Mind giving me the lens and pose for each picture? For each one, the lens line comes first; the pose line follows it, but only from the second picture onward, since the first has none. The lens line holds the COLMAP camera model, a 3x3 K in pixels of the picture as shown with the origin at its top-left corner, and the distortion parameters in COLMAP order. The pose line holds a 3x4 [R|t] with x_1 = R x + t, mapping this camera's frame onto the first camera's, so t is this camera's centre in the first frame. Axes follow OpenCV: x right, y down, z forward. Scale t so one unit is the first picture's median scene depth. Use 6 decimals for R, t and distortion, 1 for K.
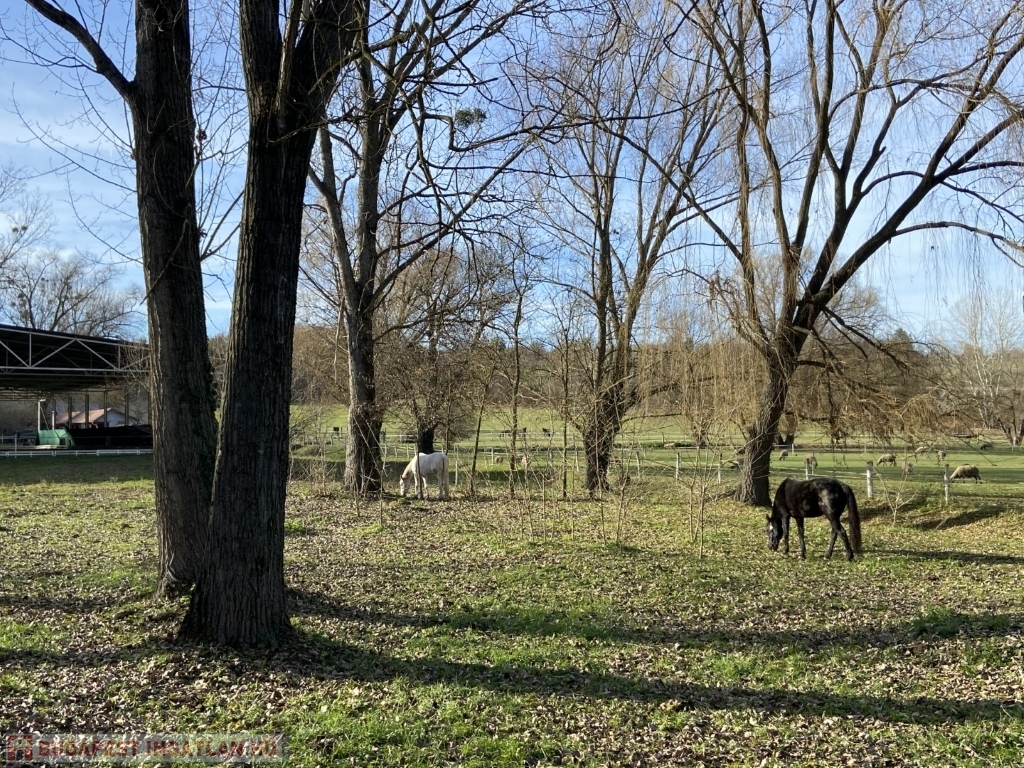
lens RADIAL K [[1074.8, 0, 512.0], [0, 1074.8, 384.0], [0, 0, 1]] dist [0.037469, -0.012782]
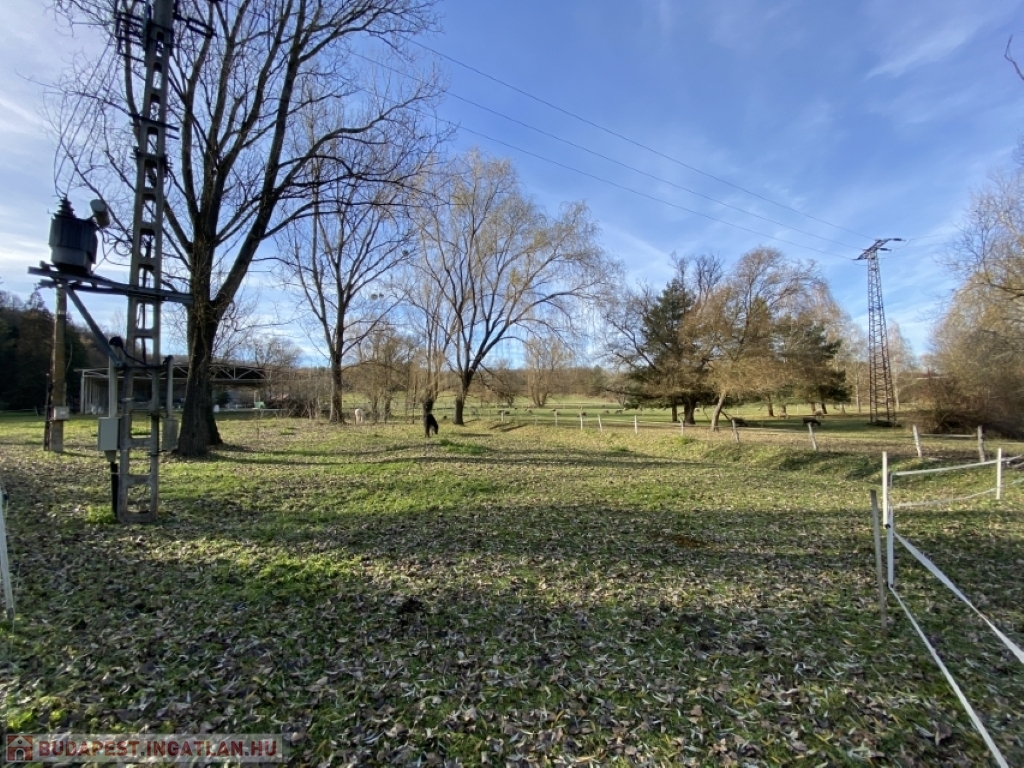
lens RADIAL K [[409.3, 0, 512.0], [0, 409.3, 384.0], [0, 0, 1]] dist [0.025932, -0.022248]
pose [[0.994844, -0.001217, 0.101413, 0.265223], [0.001187, 0.999999, 0.000349, -0.005555], [-0.101413, -0.000227, 0.994844, -0.211816]]
